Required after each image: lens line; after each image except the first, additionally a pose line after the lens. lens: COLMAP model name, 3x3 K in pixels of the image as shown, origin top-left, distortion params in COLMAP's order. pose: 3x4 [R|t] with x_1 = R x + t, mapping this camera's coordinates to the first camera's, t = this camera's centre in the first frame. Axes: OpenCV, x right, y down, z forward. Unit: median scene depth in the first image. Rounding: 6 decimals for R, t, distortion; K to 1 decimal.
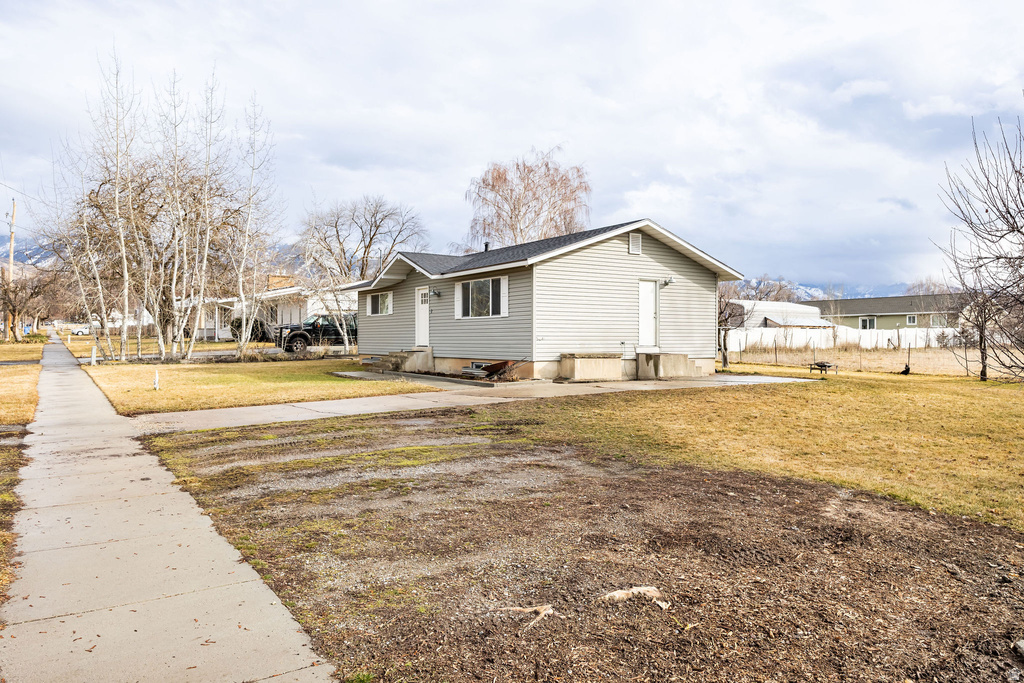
lens RADIAL K [[739.5, 0, 514.3], [0, 739.5, 332.7], [0, 0, 1]] dist [0.015094, -0.000892]
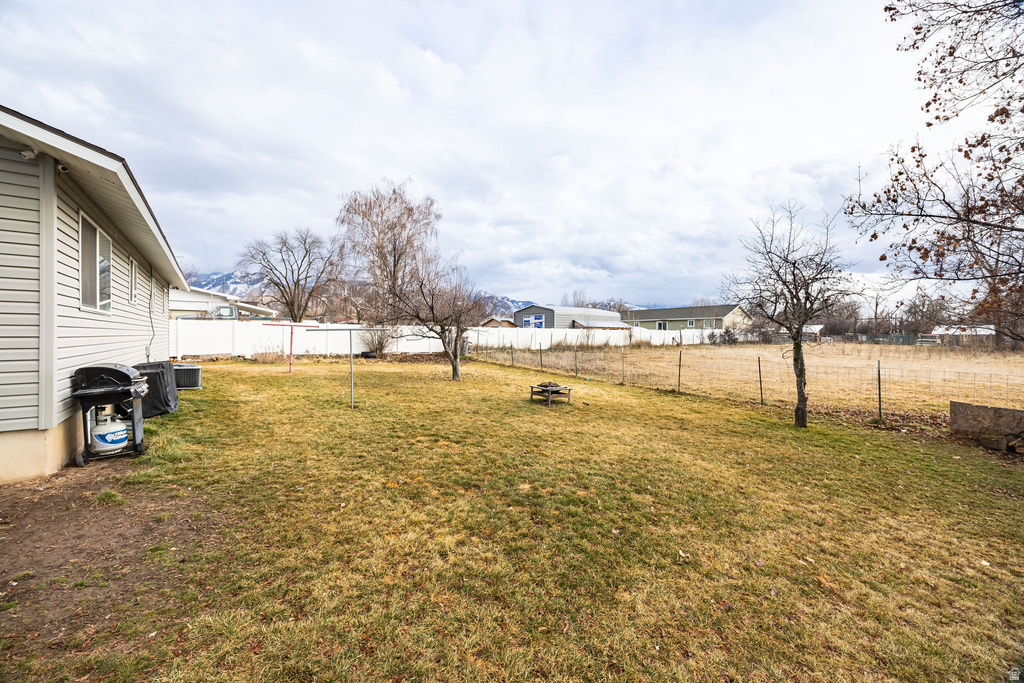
lens RADIAL K [[399.8, 0, 513.1], [0, 399.8, 338.3], [0, 0, 1]] dist [-0.000016, 0.000110]
pose [[0.997666, -0.000325, 0.068278, 0.194801], [-0.000892, 0.999841, 0.017804, -0.002780], [-0.068273, -0.017823, 0.997507, 0.353327]]
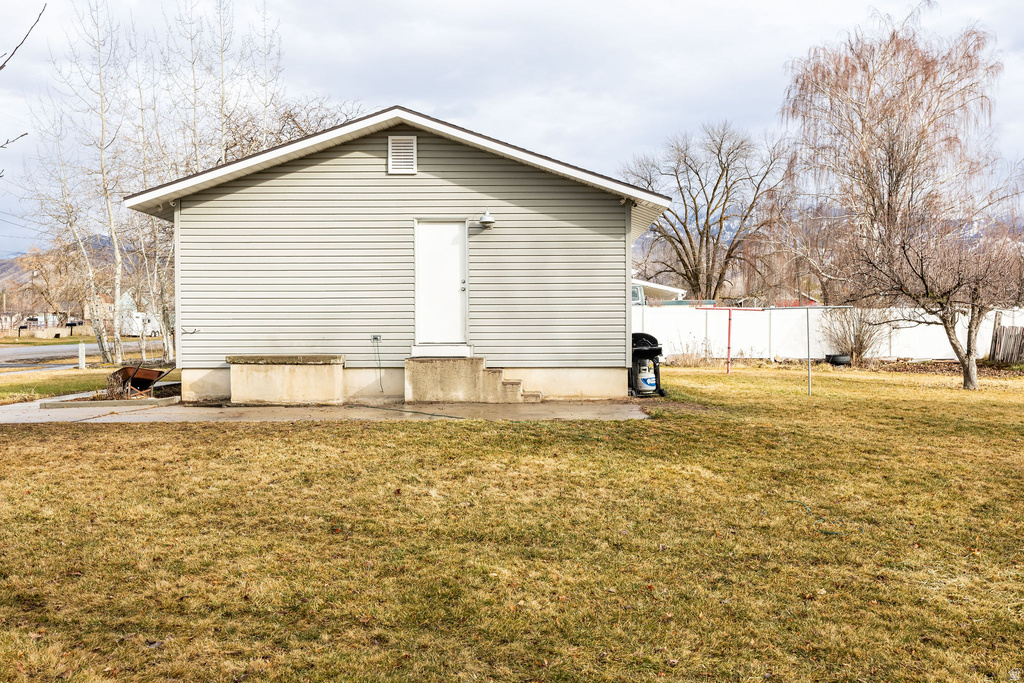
lens RADIAL K [[1040.2, 0, 513.6], [0, 1040.2, 344.0], [0, 0, 1]] dist [0.000915, 0.000000]
pose [[0.829341, -0.003176, -0.558734, 0.257811], [0.009144, 0.999927, 0.007889, 0.005192], [0.558668, -0.011652, 0.829310, 0.160439]]
